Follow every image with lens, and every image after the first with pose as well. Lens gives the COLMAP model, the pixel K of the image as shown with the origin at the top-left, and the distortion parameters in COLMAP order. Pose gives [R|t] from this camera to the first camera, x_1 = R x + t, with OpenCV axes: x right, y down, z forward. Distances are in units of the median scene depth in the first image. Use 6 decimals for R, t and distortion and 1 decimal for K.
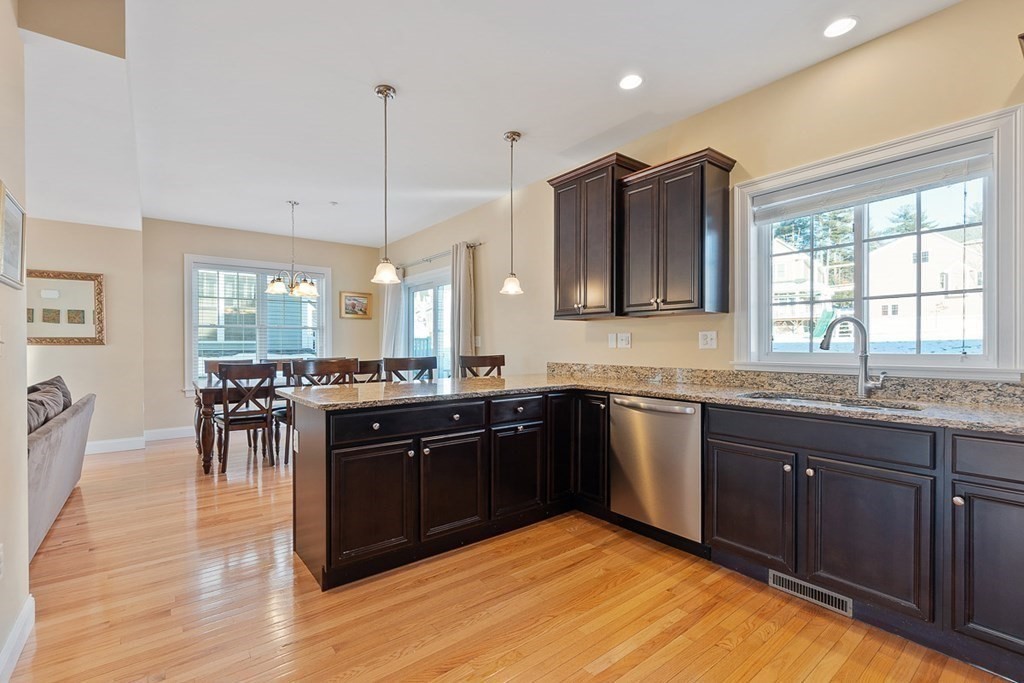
lens RADIAL K [[456.2, 0, 501.3], [0, 456.2, 347.1], [0, 0, 1]] dist [0.004590, 0.000397]
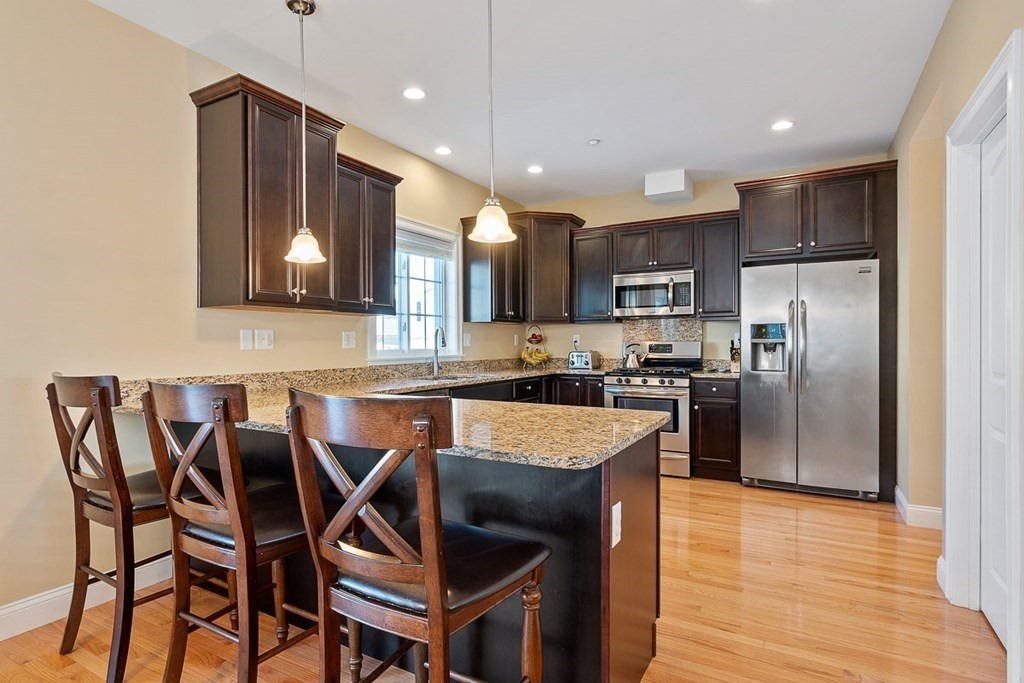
lens RADIAL K [[539.5, 0, 497.4], [0, 539.5, 344.4], [0, 0, 1]] dist [-0.000529, -0.003981]
pose [[-0.381573, -0.002596, 0.924335, -0.940841], [0.011643, 0.999903, 0.007614, -0.012357], [-0.924265, 0.013667, -0.381506, 1.308177]]
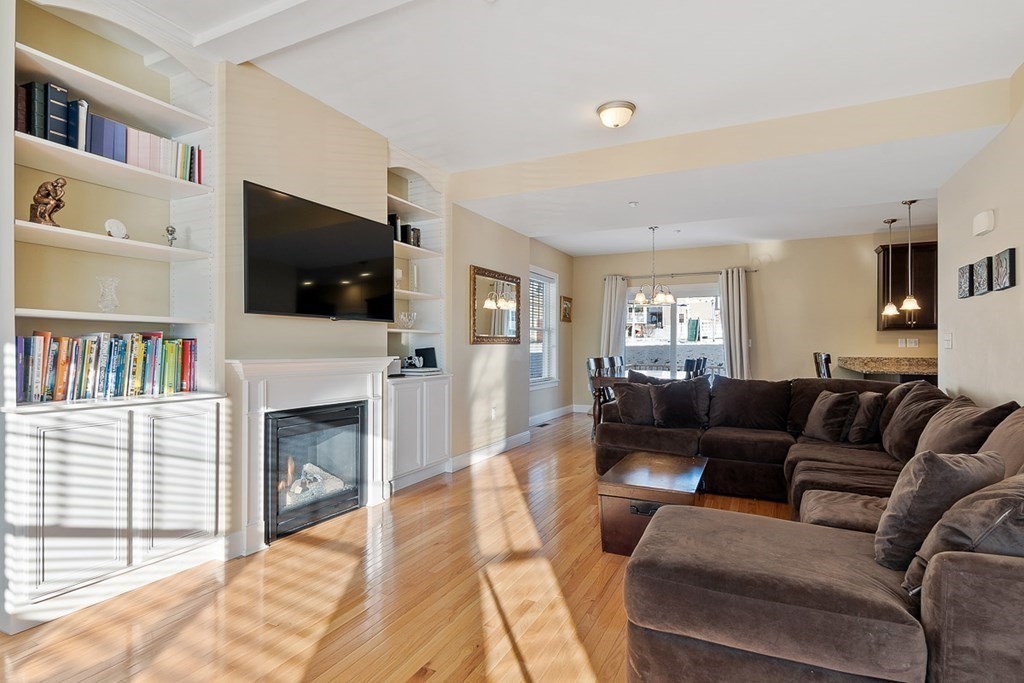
lens RADIAL K [[539.5, 0, 496.7], [0, 539.5, 344.9], [0, 0, 1]] dist [-0.000529, -0.003981]
pose [[0.892559, 0.003825, 0.450914, -2.757967], [0.001351, 0.999937, -0.011156, 0.017352], [-0.450928, 0.010567, 0.892498, -0.157976]]
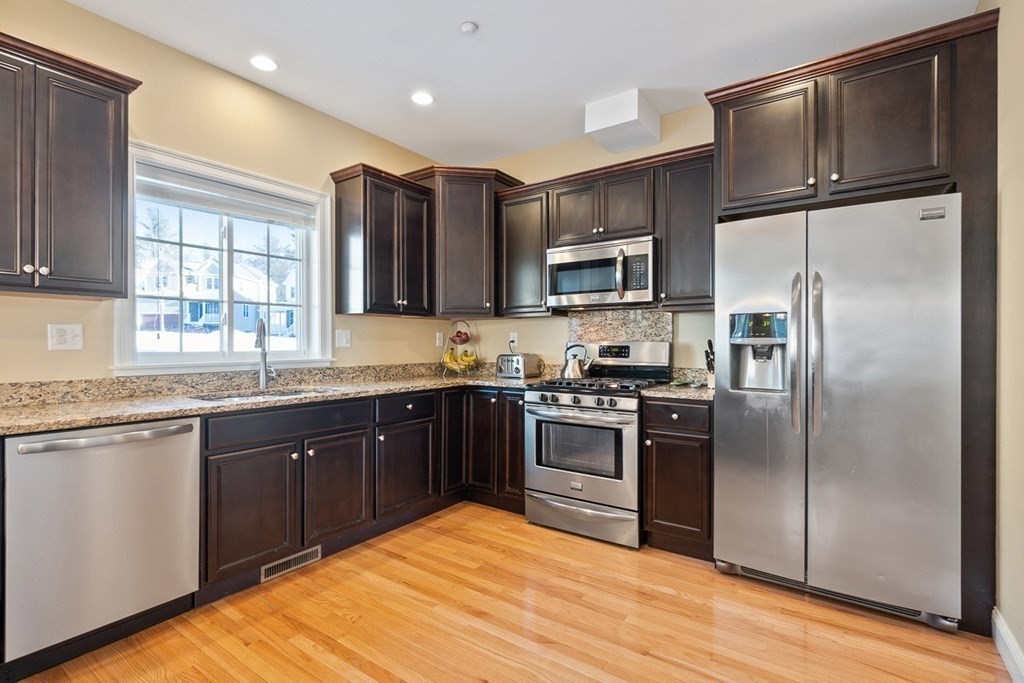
lens RADIAL K [[494.5, 0, 497.5], [0, 494.5, 342.0], [0, 0, 1]] dist [0.002915, -0.001564]
pose [[-0.283630, 0.001337, 0.958933, -0.497911], [0.008265, 0.999965, 0.001051, -0.004330], [-0.958898, 0.008224, -0.283631, 0.666554]]
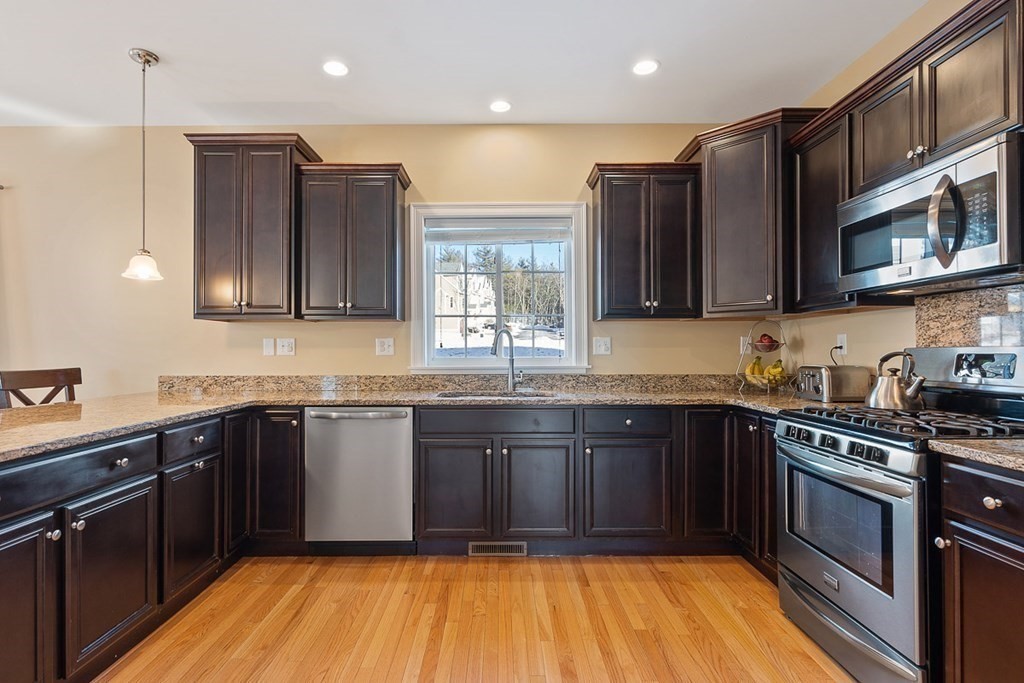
lens RADIAL K [[494.5, 0, 500.0], [0, 494.5, 348.7], [0, 0, 1]] dist [0.002915, -0.001564]
pose [[0.608866, 0.003671, 0.793264, -0.308973], [0.008195, 0.999907, -0.010918, 0.003473], [-0.793231, 0.013148, 0.608779, 0.130573]]
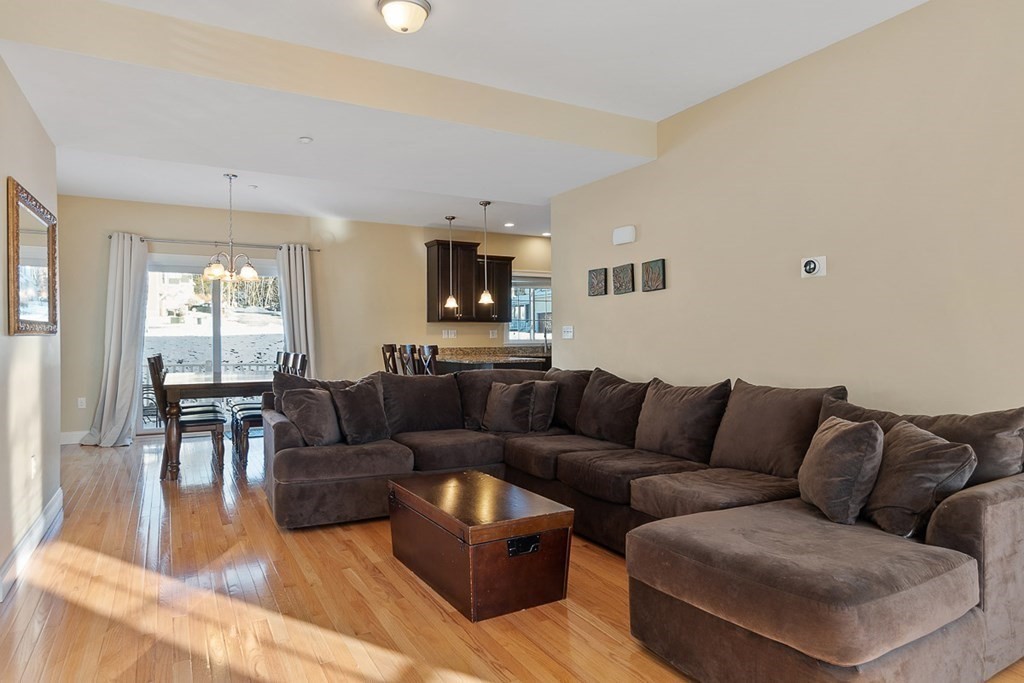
lens RADIAL K [[627.2, 0, 514.9], [0, 627.2, 346.9], [0, 0, 1]] dist [0.006381, 0.007034]
pose [[0.130215, -0.014490, 0.991380, -2.988607], [0.011622, 0.999847, 0.013087, 0.008831], [-0.991418, 0.009817, 0.130364, 0.549042]]
